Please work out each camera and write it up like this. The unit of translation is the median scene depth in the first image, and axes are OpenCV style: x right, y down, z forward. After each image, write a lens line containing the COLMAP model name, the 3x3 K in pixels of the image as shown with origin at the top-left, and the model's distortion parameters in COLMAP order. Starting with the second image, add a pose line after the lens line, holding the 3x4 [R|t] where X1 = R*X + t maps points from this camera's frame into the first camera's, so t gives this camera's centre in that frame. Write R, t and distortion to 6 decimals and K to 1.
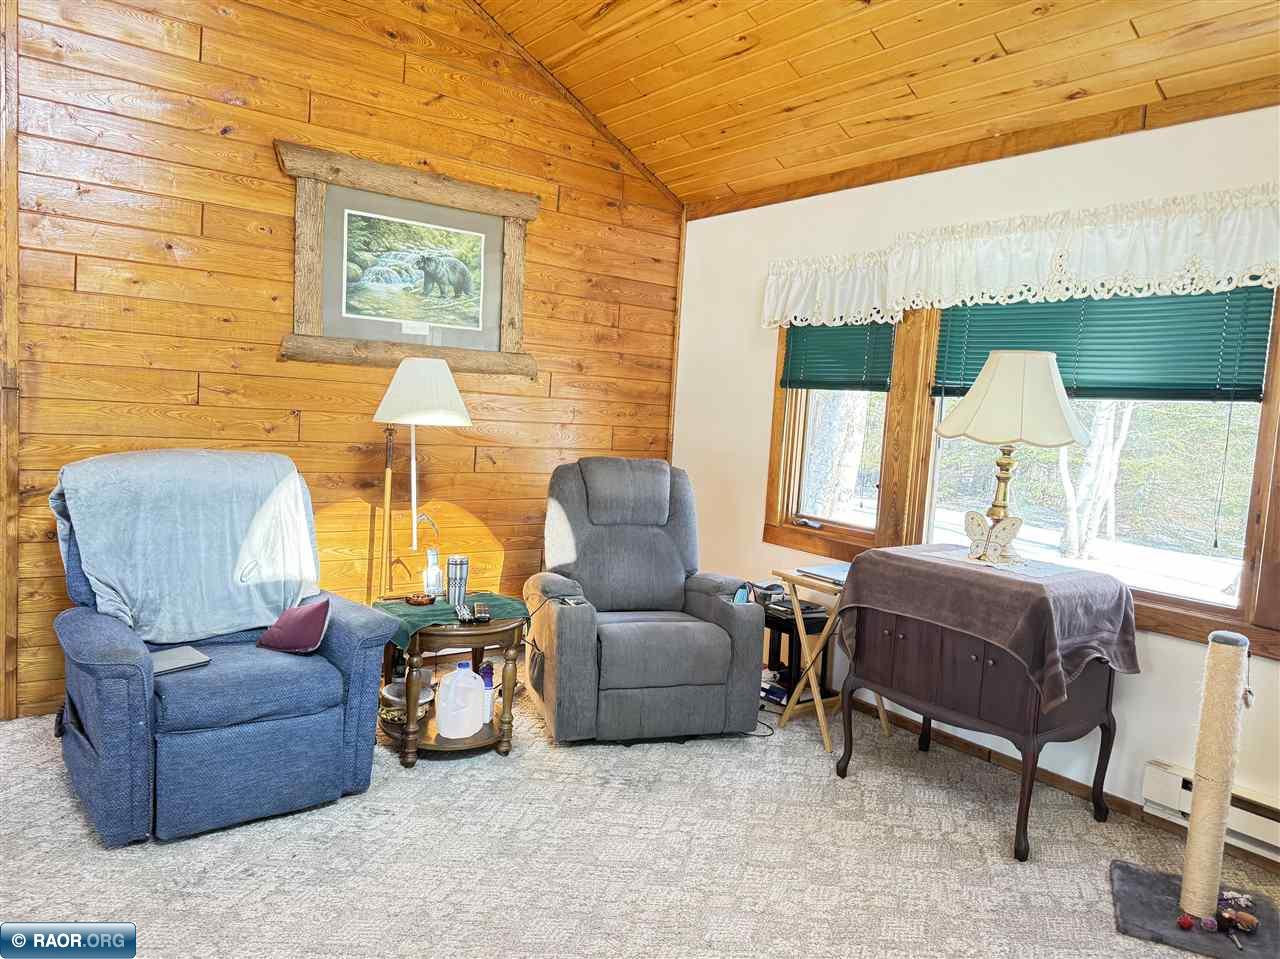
lens RADIAL K [[895.8, 0, 632.3], [0, 895.8, 481.4], [0, 0, 1]] dist [0.056510, -0.060812]
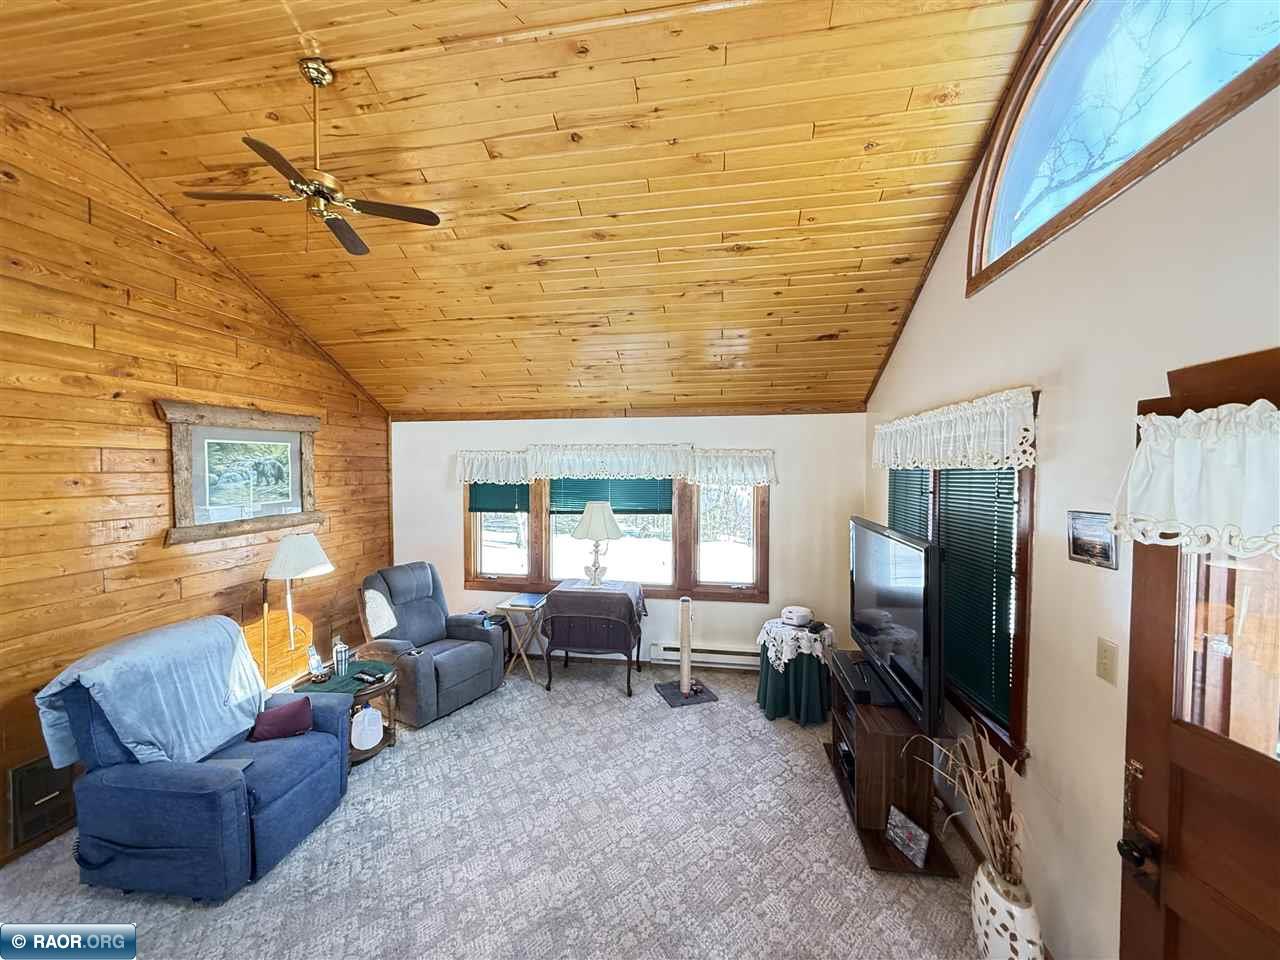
lens RADIAL K [[511.0, 0, 641.9], [0, 511.0, 482.5], [0, 0, 1]] dist [0.000506, -0.000125]
pose [[0.721055, -0.082591, 0.687938, -0.394372], [0.105563, 0.994374, 0.008735, -0.163618], [-0.684789, 0.066322, 0.725717, -0.120689]]
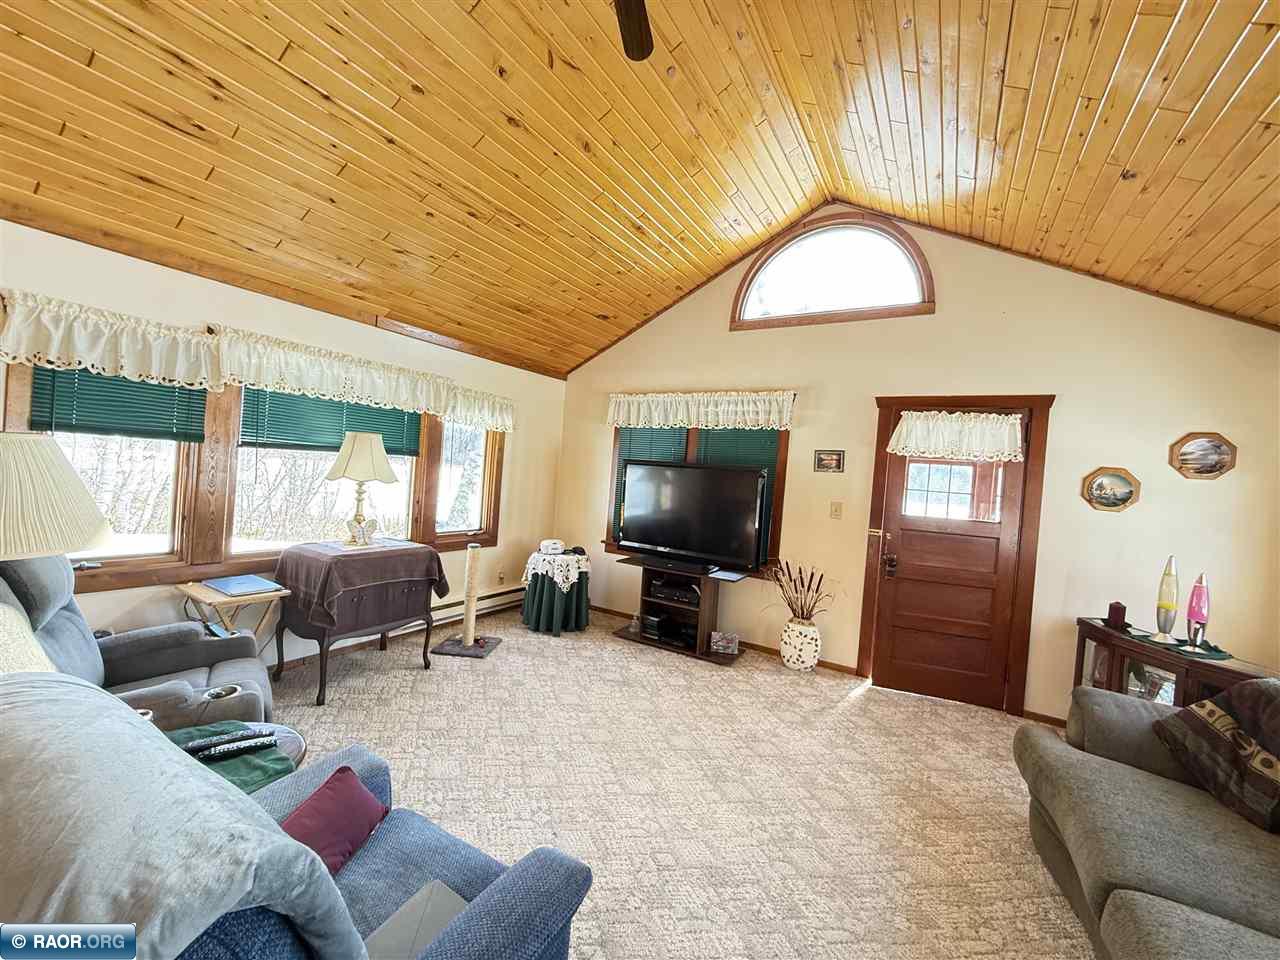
lens RADIAL K [[511.0, 0, 635.0], [0, 511.0, 482.9], [0, 0, 1]] dist [0.000506, -0.000125]
pose [[-0.367770, -0.112314, 0.923109, -0.645292], [-0.016716, 0.993317, 0.114197, -0.140633], [-0.929767, 0.026568, -0.367189, 0.720142]]
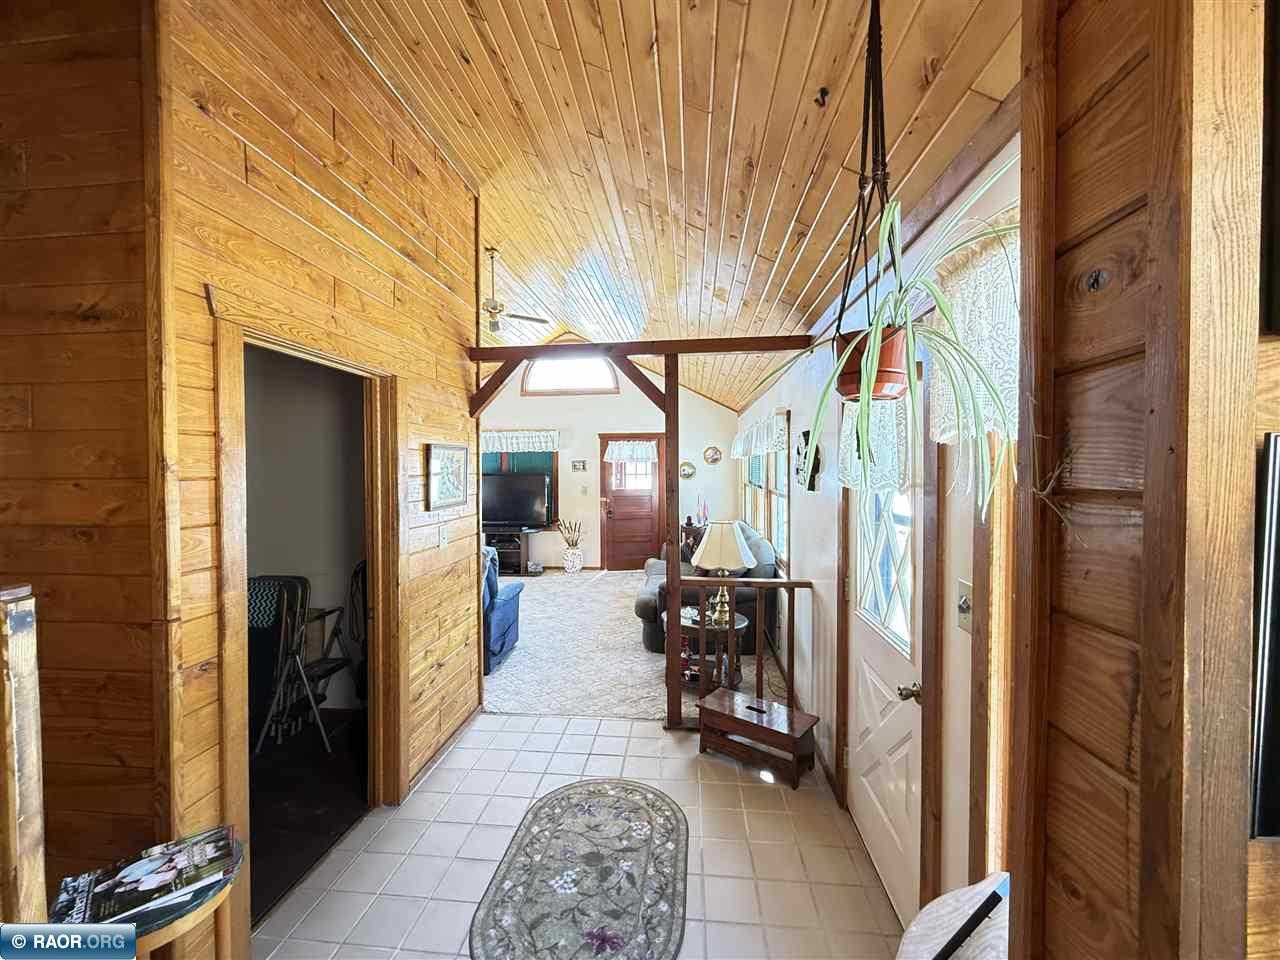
lens RADIAL K [[511.0, 0, 637.0], [0, 511.0, 483.4], [0, 0, 1]] dist [0.000506, -0.000125]
pose [[-0.730995, -0.073408, 0.678423, -1.440619], [0.020122, 0.991446, 0.128960, -0.271997], [-0.682086, 0.107921, -0.723265, 1.339626]]
